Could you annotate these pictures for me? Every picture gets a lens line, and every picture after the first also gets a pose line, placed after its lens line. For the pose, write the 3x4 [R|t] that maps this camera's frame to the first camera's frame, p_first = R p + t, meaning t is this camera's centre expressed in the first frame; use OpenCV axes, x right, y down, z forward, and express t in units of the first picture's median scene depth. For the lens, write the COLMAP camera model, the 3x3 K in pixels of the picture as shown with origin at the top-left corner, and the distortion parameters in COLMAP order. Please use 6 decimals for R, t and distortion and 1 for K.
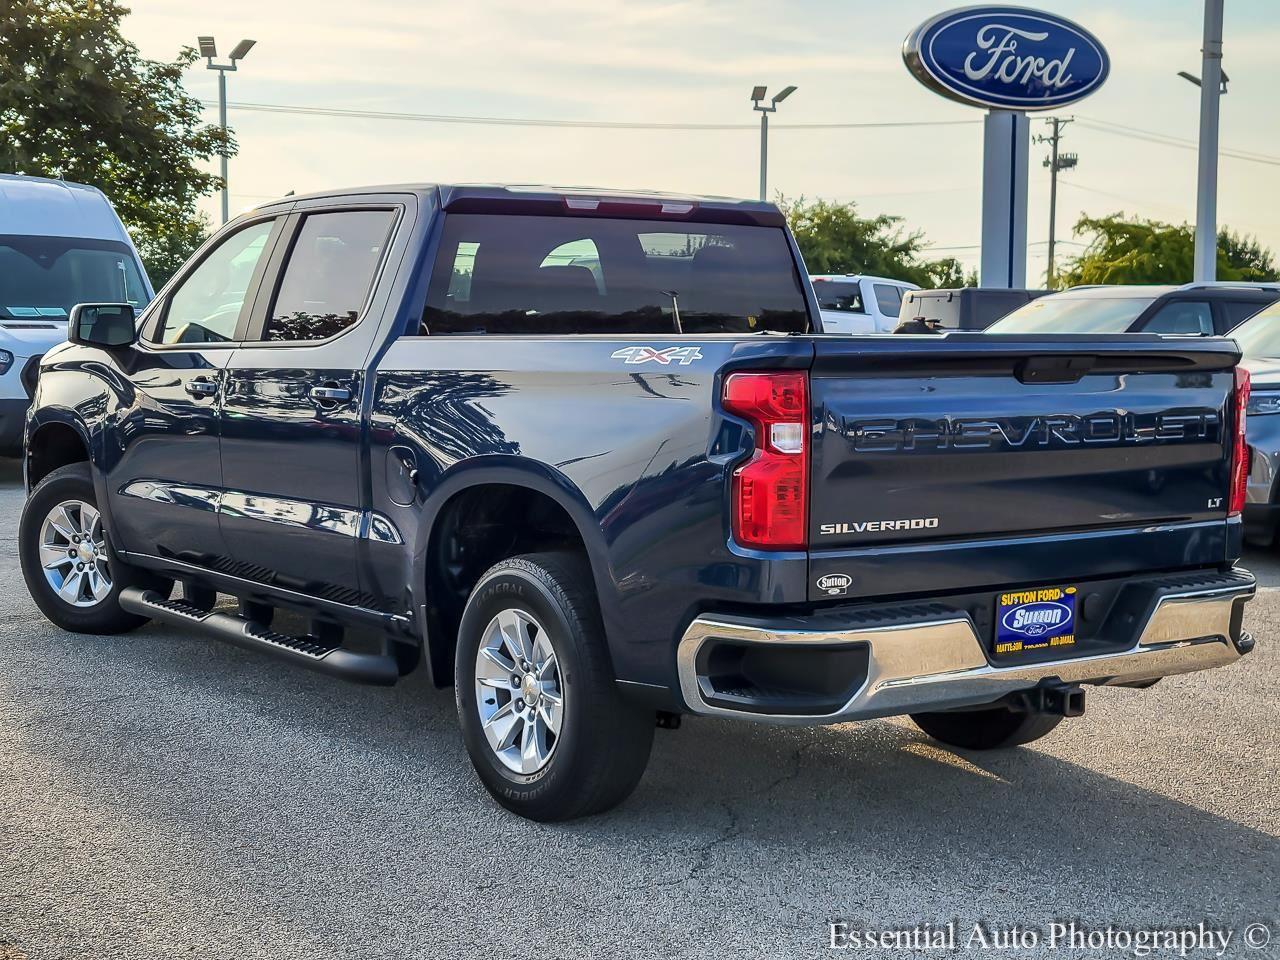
lens RADIAL K [[1919.1, 0, 640.0], [0, 1919.1, 480.0], [0, 0, 1]] dist [0.062557, -0.033226]
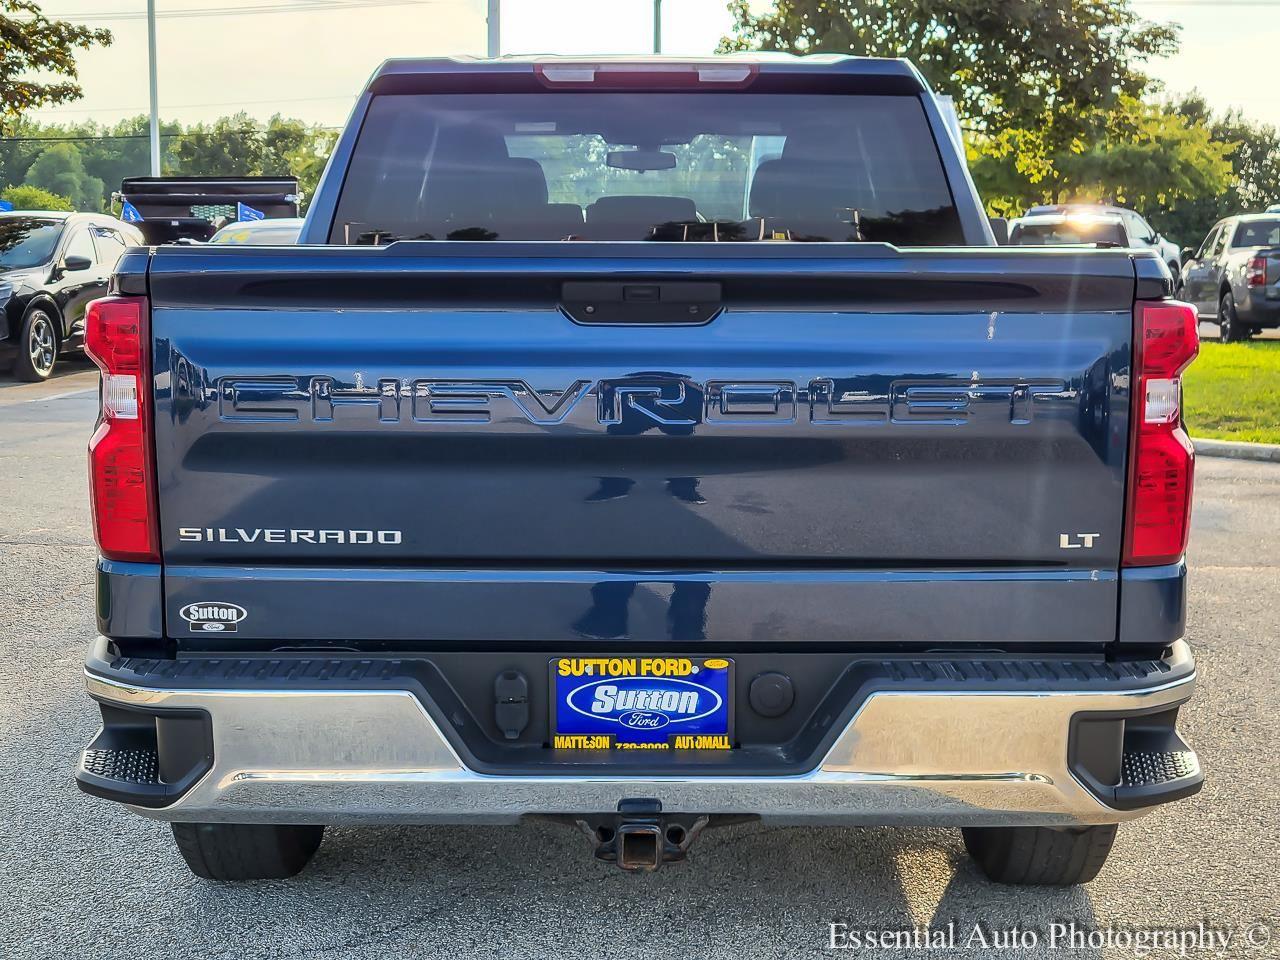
lens RADIAL K [[1919.1, 0, 640.0], [0, 1919.1, 480.0], [0, 0, 1]] dist [0.062557, -0.033226]
pose [[0.815985, 0.068442, -0.574007, 0.529997], [-0.044102, 0.997443, 0.056237, -0.033169], [0.576388, -0.020574, 0.816917, 0.468045]]
